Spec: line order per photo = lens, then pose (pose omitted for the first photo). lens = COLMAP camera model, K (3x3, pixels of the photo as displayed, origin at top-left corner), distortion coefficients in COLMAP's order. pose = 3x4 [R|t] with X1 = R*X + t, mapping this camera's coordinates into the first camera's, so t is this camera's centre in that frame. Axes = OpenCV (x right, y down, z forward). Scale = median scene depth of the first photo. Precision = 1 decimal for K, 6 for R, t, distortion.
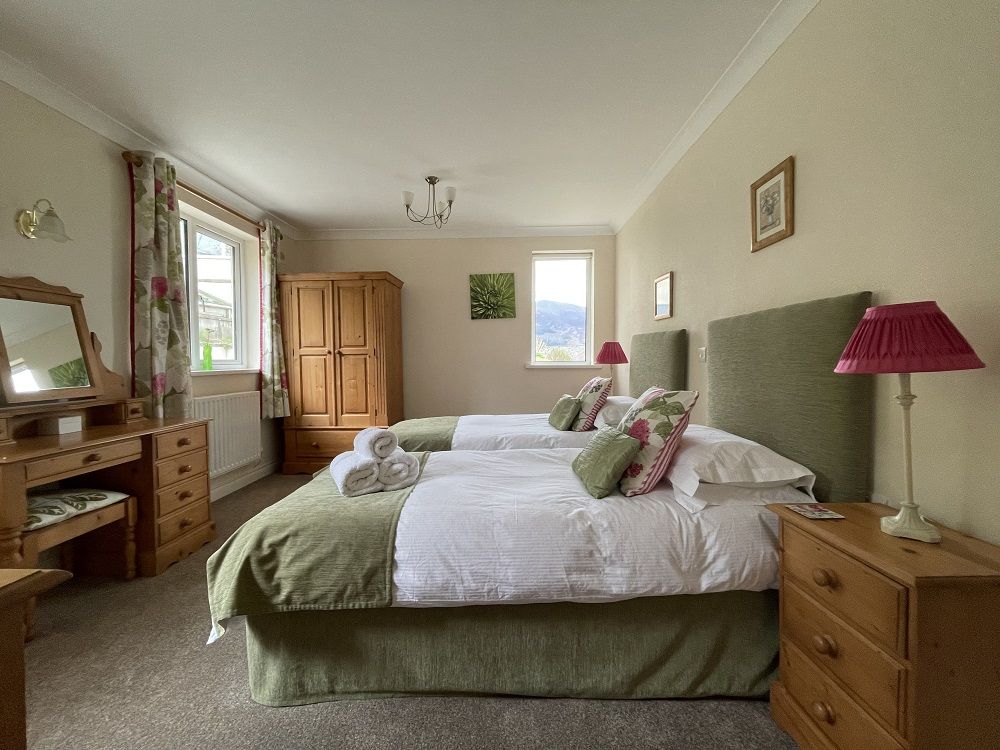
lens RADIAL K [[404.9, 0, 495.4], [0, 404.9, 374.0], [0, 0, 1]] dist [-0.000502, -0.002171]
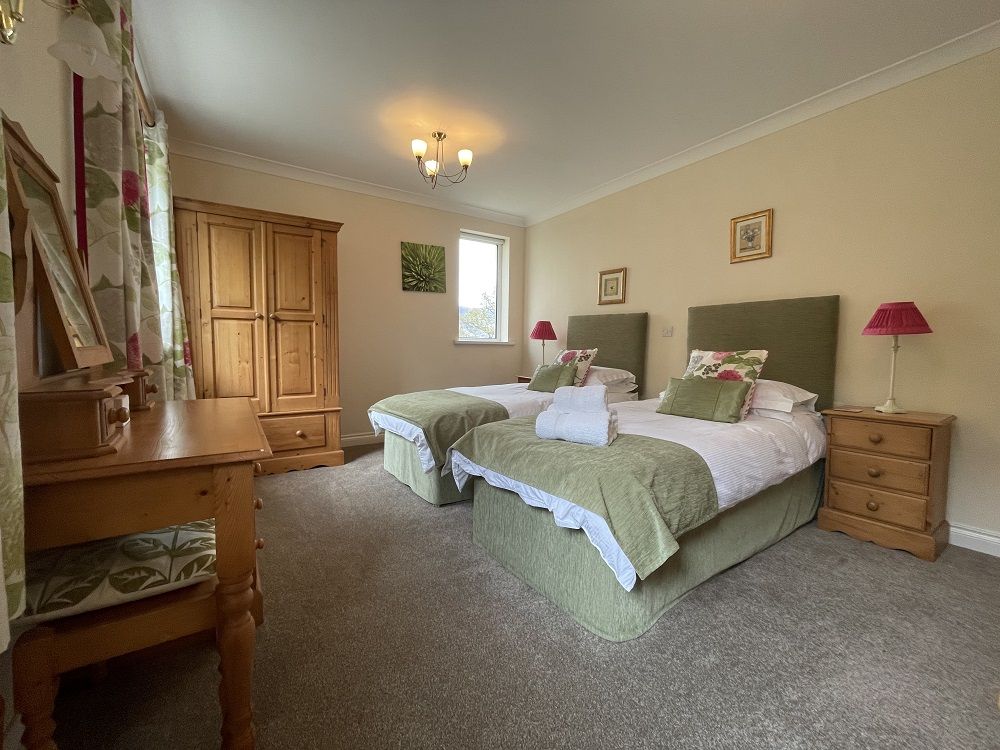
lens RADIAL K [[404.9, 0, 495.4], [0, 404.9, 374.0], [0, 0, 1]] dist [-0.000502, -0.002171]
pose [[0.818451, -0.024543, 0.574053, -0.487753], [0.004261, 0.999319, 0.036650, 0.028852], [-0.574561, -0.027550, 0.817998, 0.121660]]
